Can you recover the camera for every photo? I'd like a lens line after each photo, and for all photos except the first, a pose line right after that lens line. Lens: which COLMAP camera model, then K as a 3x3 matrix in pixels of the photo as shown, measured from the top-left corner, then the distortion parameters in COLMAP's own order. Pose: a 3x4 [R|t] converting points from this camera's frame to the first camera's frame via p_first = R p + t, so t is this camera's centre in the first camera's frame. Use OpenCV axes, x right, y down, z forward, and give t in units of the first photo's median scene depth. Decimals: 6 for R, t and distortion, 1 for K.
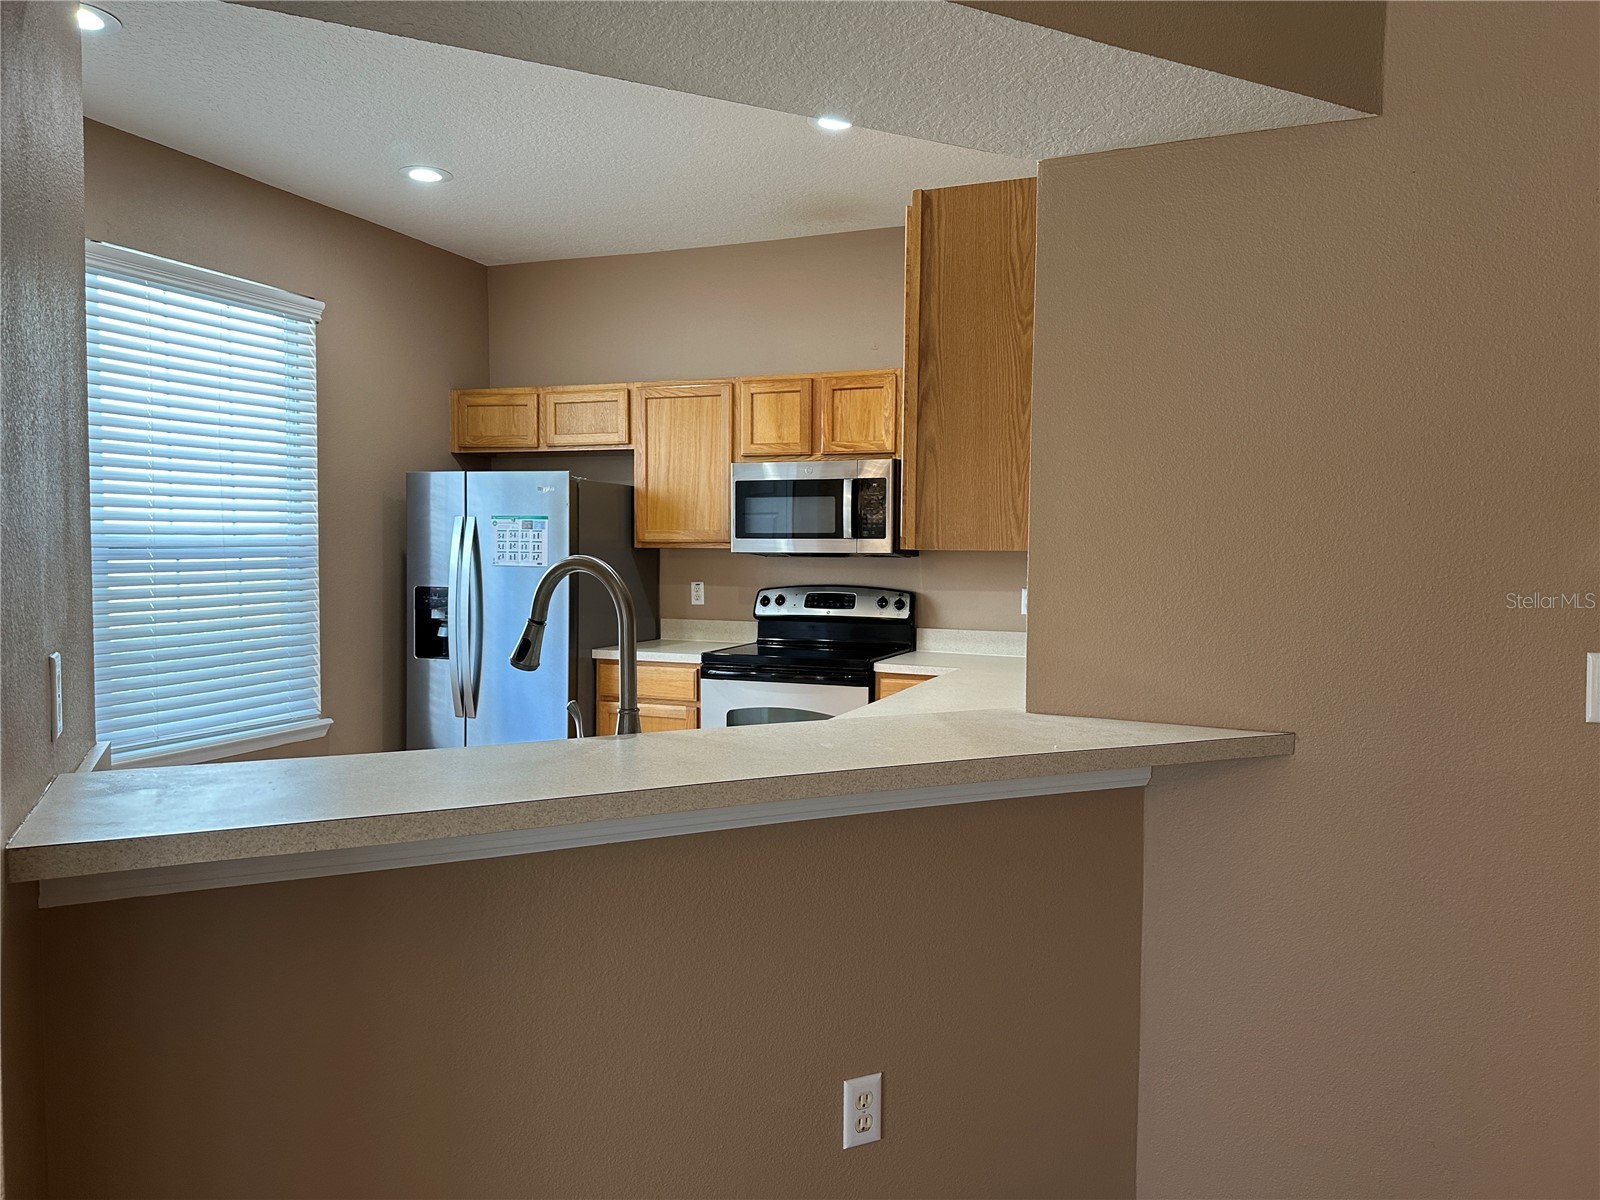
lens RADIAL K [[1116.9, 0, 800.0], [0, 1116.9, 600.0], [0, 0, 1]] dist [0.104579, -0.154574]
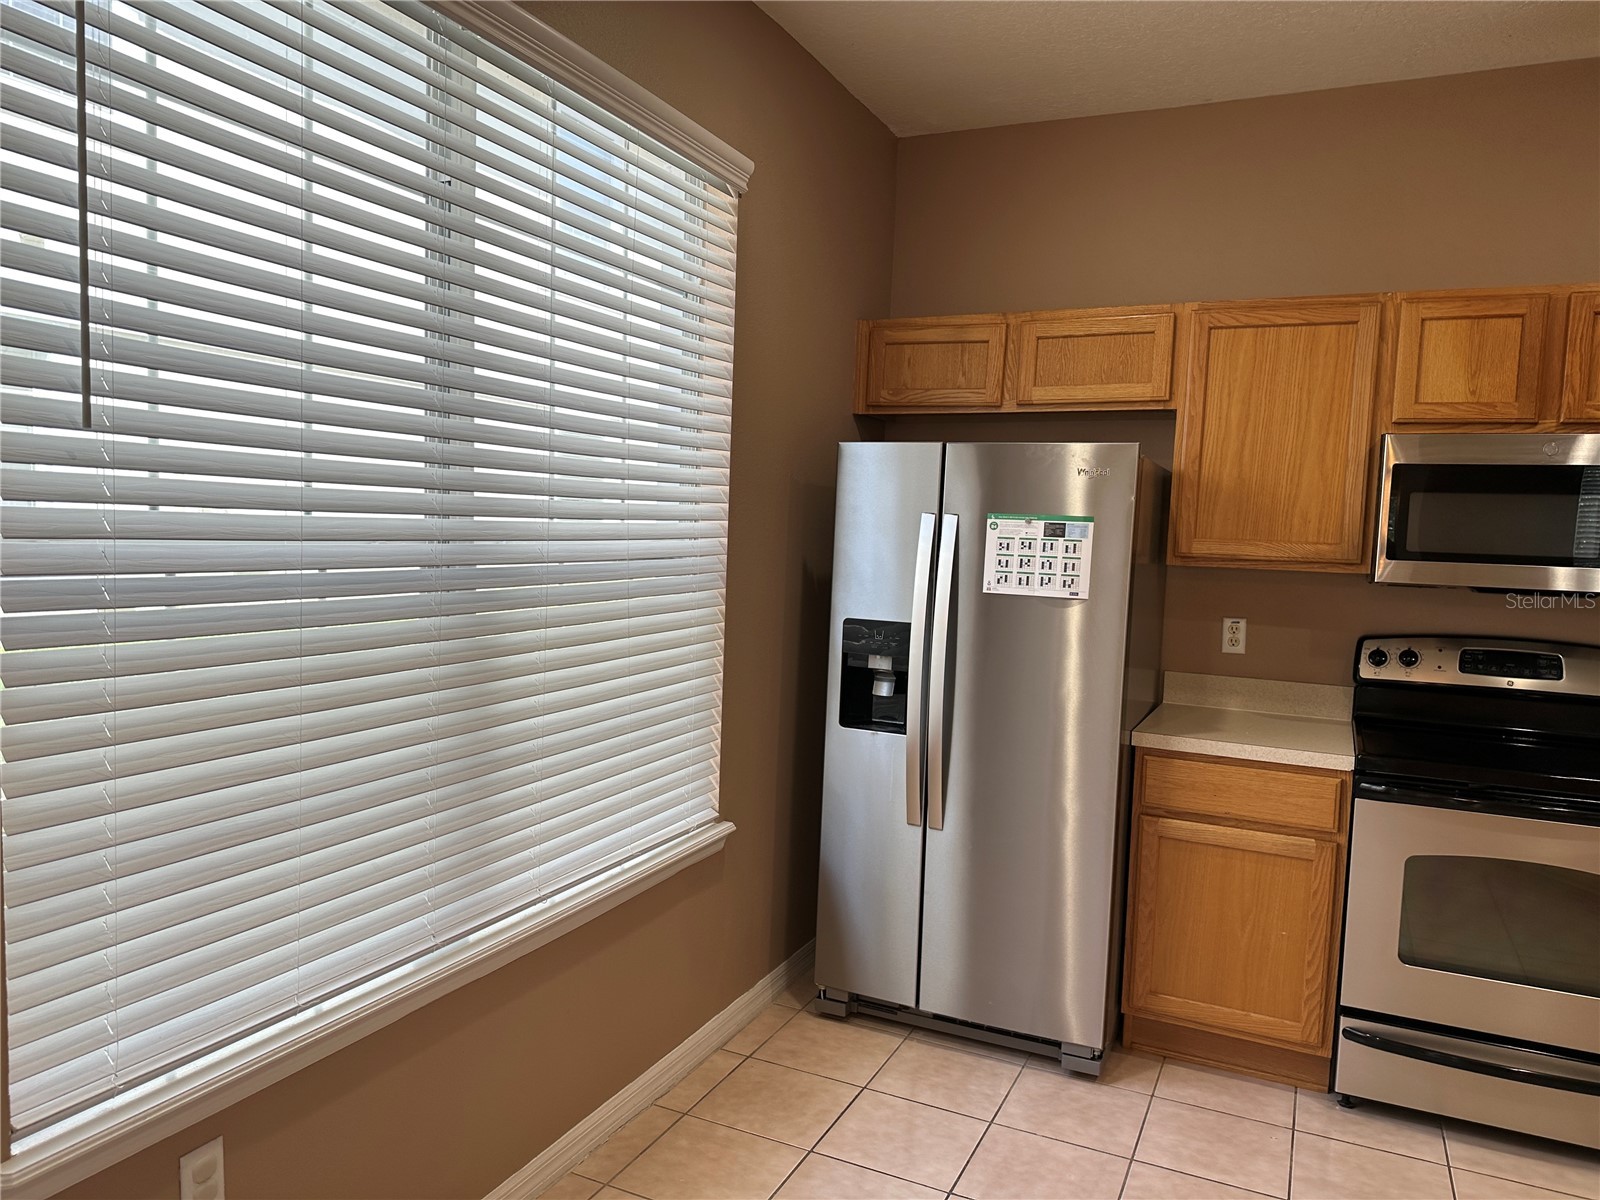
lens RADIAL K [[1116.9, 0, 800.0], [0, 1116.9, 600.0], [0, 0, 1]] dist [0.104579, -0.154574]
pose [[0.996355, 0.034234, -0.078138, -0.312915], [-0.032430, 0.999180, 0.024246, -0.036672], [0.078904, -0.021624, 0.996648, 0.353987]]
